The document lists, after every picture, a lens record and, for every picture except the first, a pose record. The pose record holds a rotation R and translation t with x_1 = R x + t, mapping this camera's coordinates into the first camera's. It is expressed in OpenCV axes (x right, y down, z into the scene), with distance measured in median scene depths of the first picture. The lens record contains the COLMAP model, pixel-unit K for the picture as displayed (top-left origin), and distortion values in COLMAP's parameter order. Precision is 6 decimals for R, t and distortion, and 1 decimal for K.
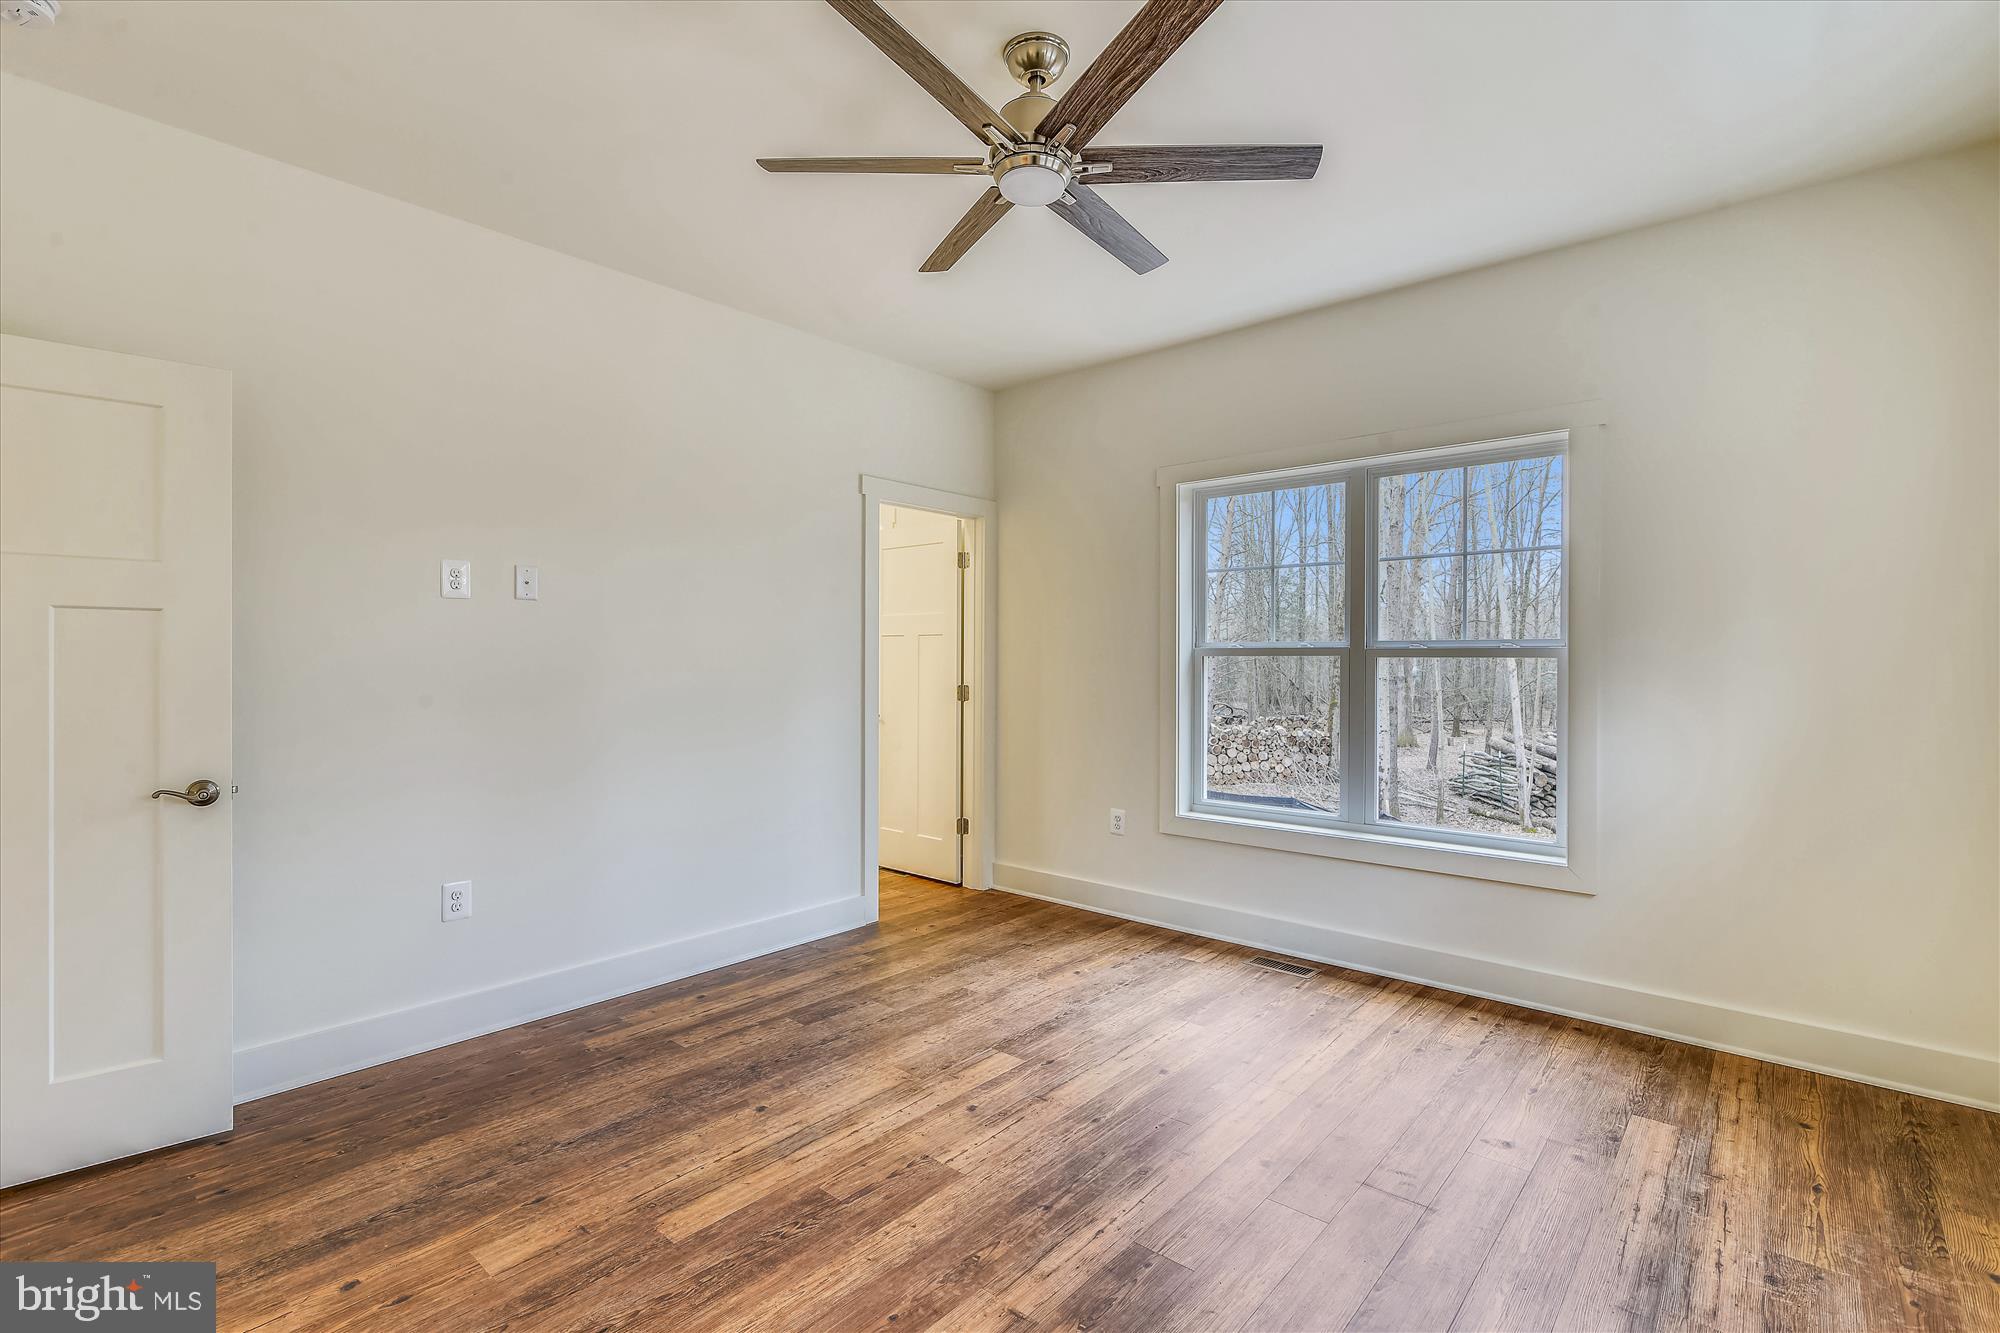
lens RADIAL K [[920.3, 0, 994.0], [0, 920.3, 664.1], [0, 0, 1]] dist [-0.006793, -0.000116]
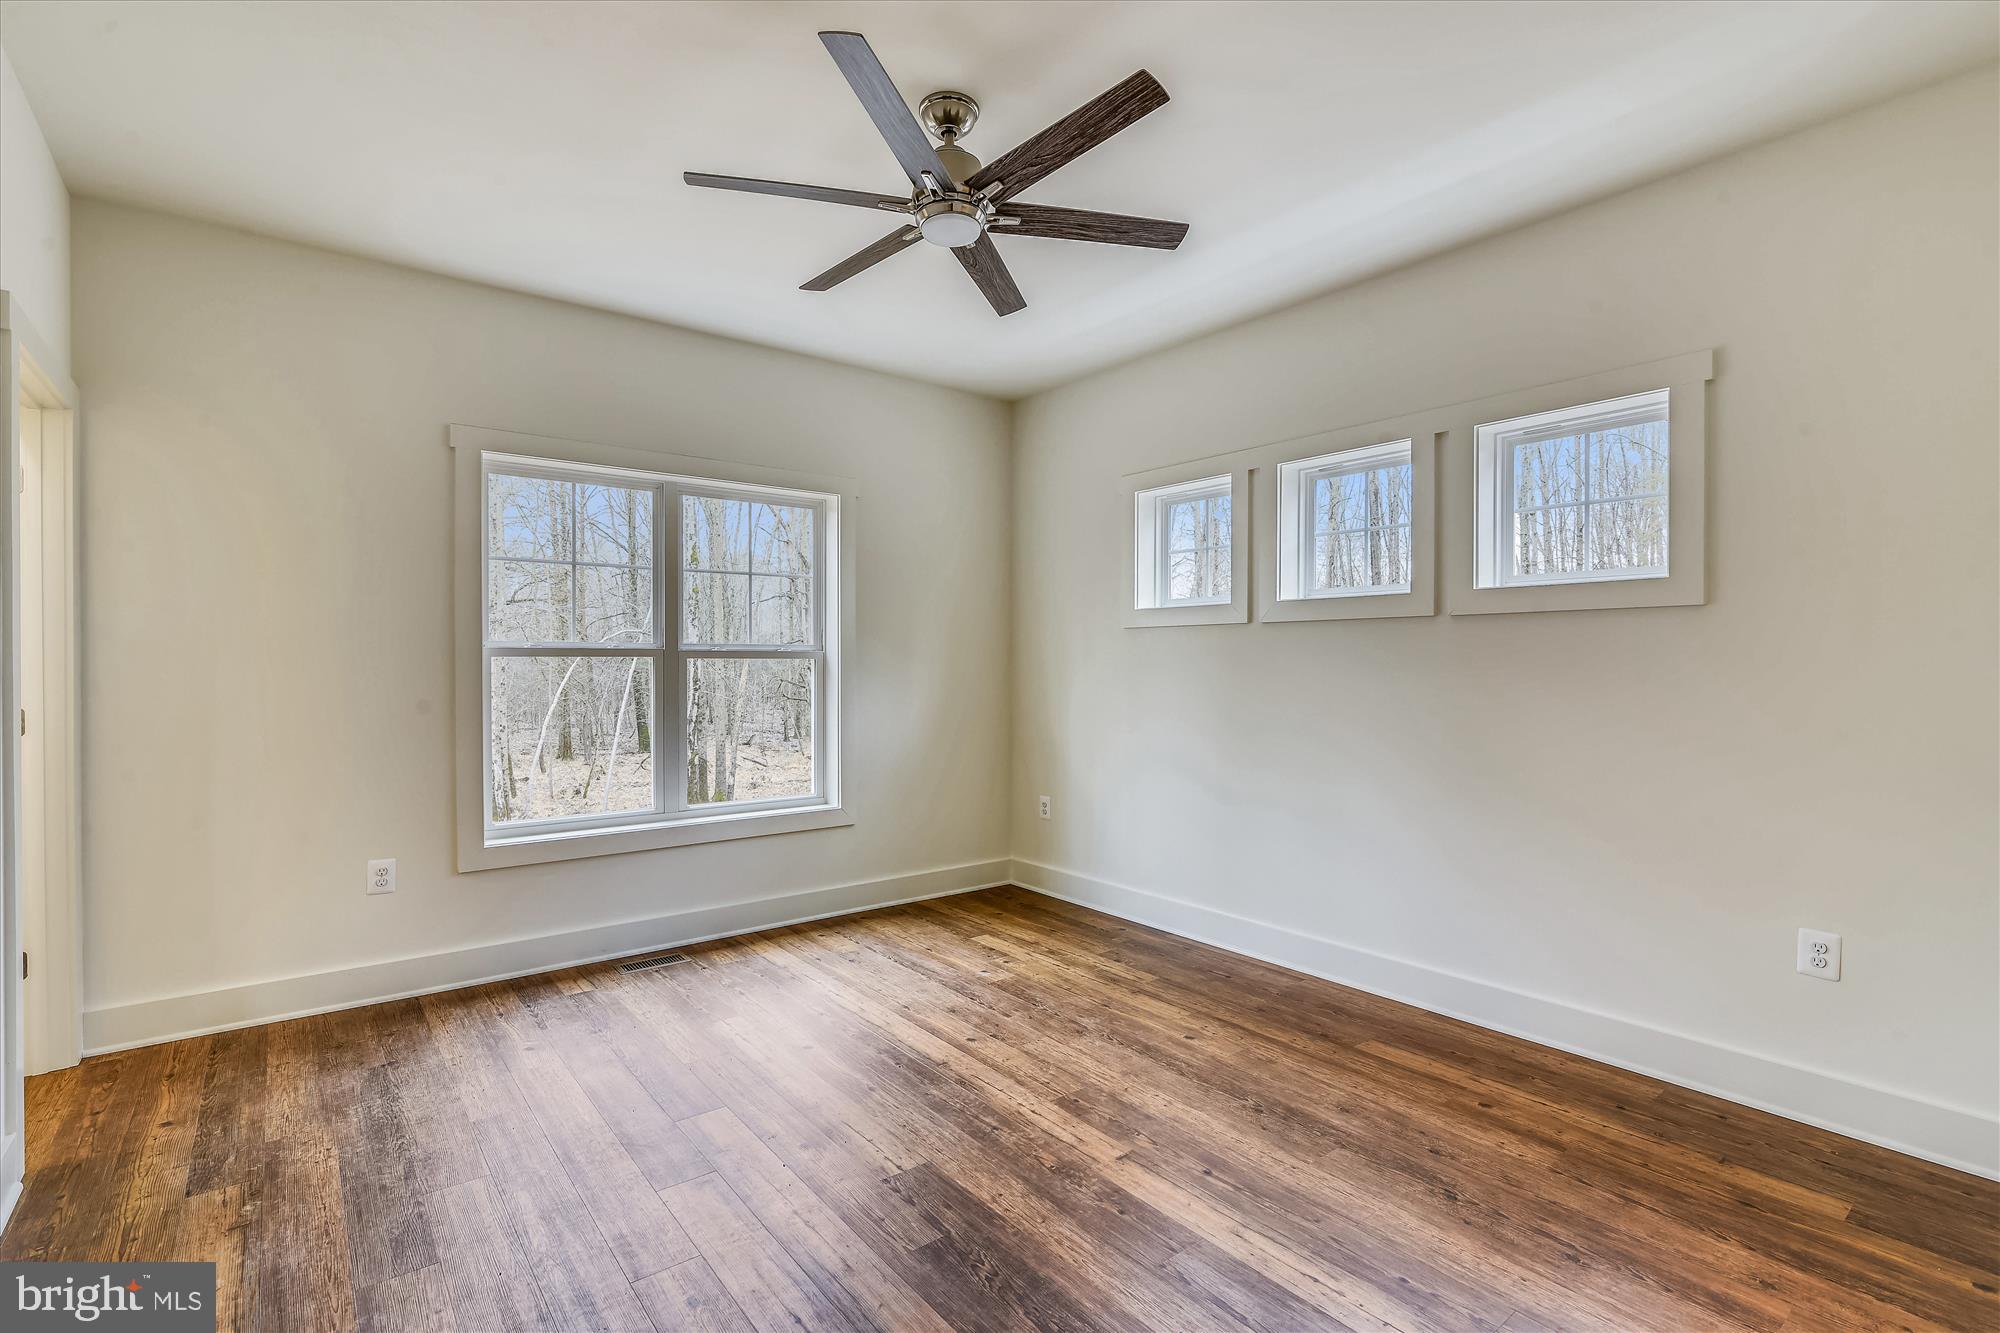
lens RADIAL K [[930.5, 0, 991.4], [0, 930.5, 662.1], [0, 0, 1]] dist [-0.004821, 0.000436]
pose [[0.185766, -0.003202, 0.982589, -0.912535], [0.009490, 0.999954, 0.001464, -0.000252], [-0.982548, 0.009053, 0.185788, 0.648507]]
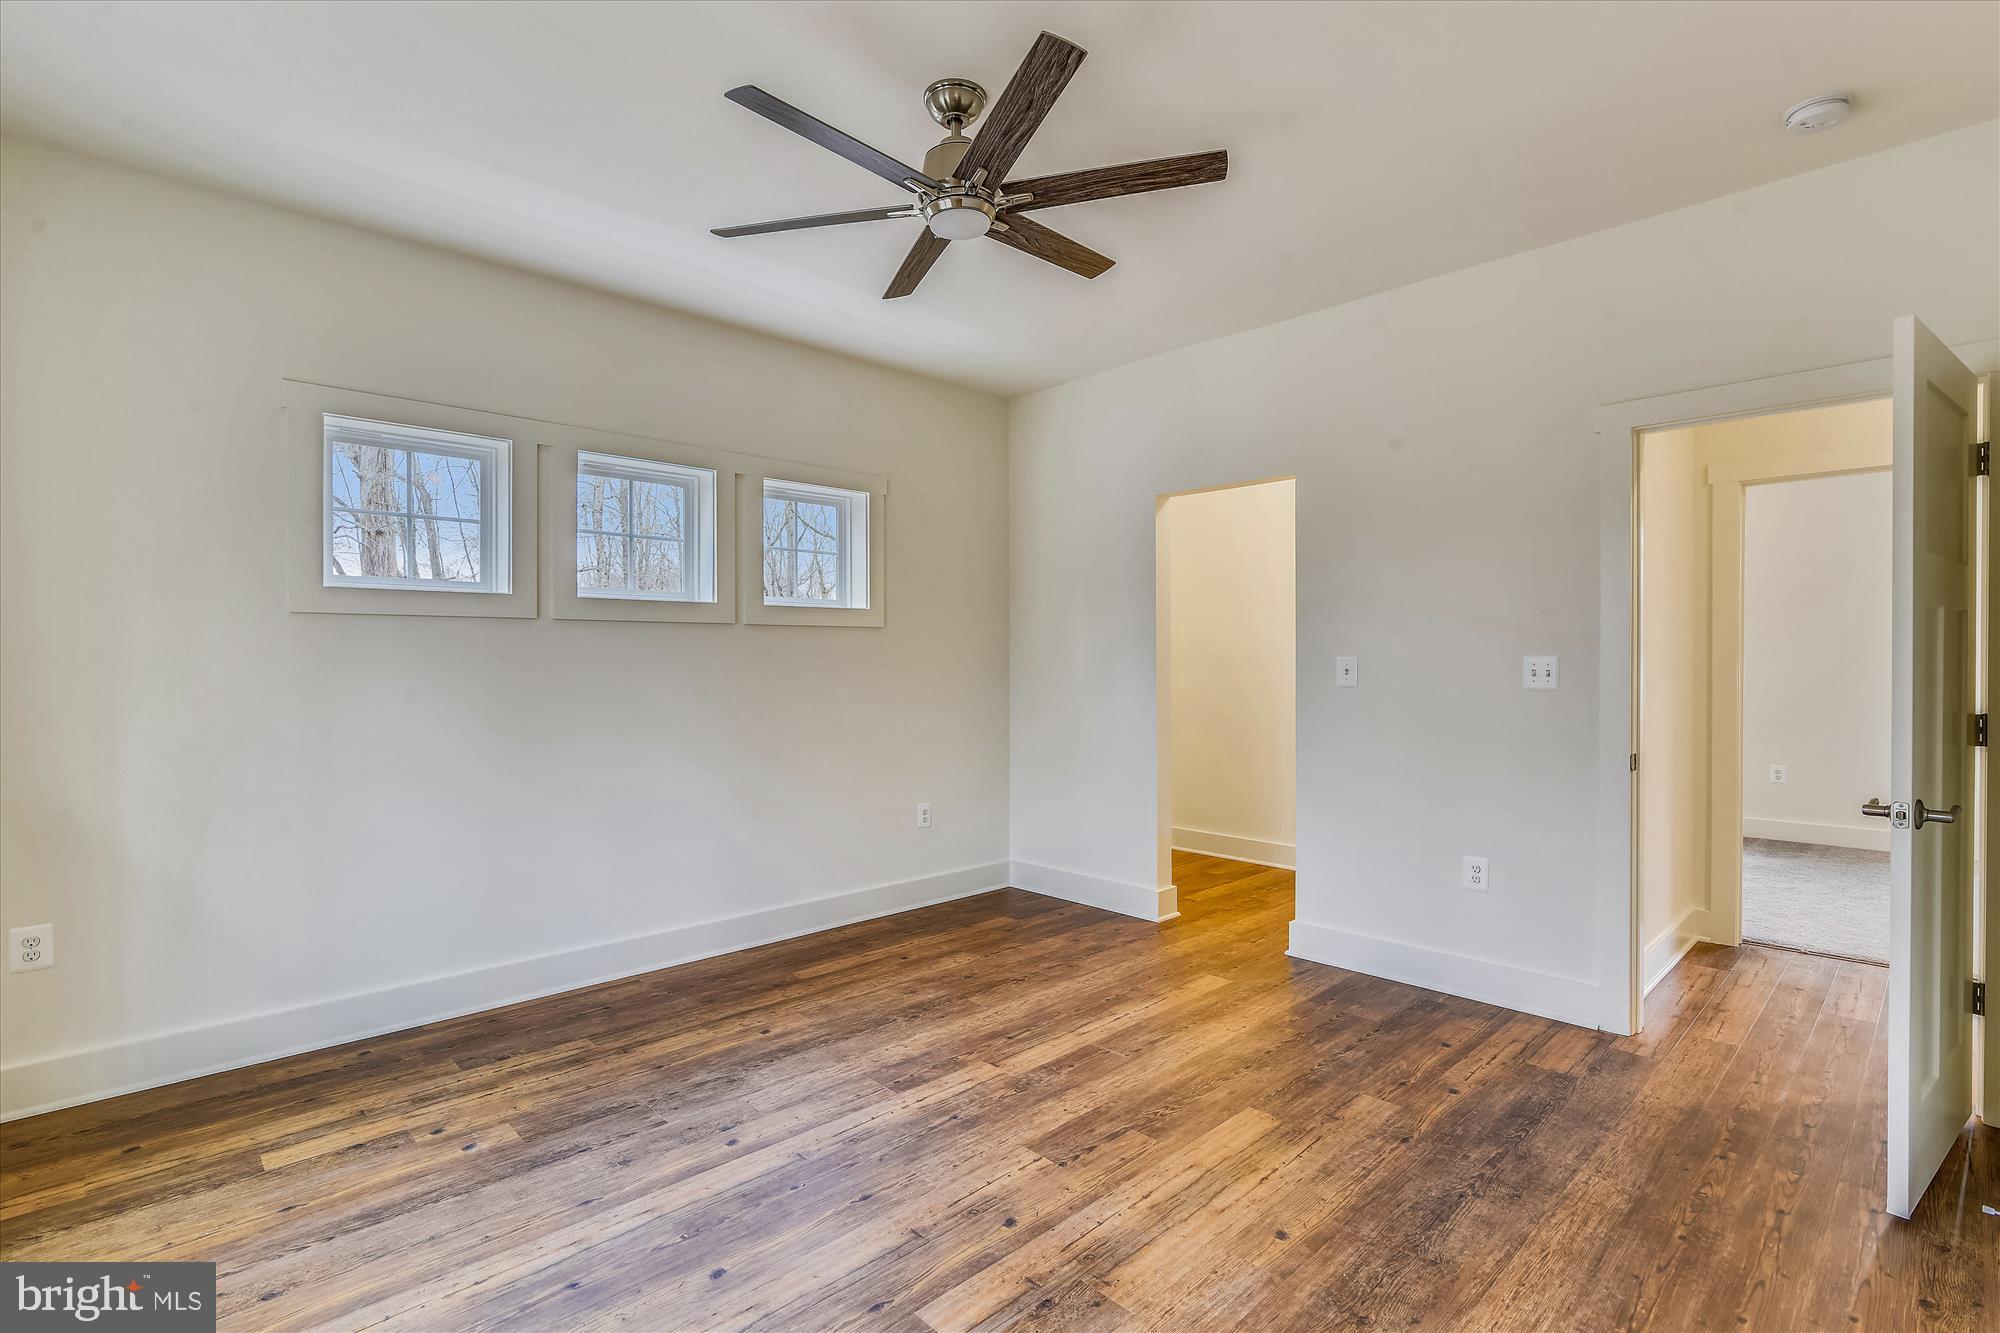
lens RADIAL K [[920.3, 0, 994.0], [0, 920.3, 664.1], [0, 0, 1]] dist [-0.006793, -0.000116]
pose [[-0.996172, -0.000444, 0.087409, -0.080171], [0.000642, 0.999923, 0.012398, -0.007326], [-0.087408, 0.012406, -0.996095, 1.804746]]
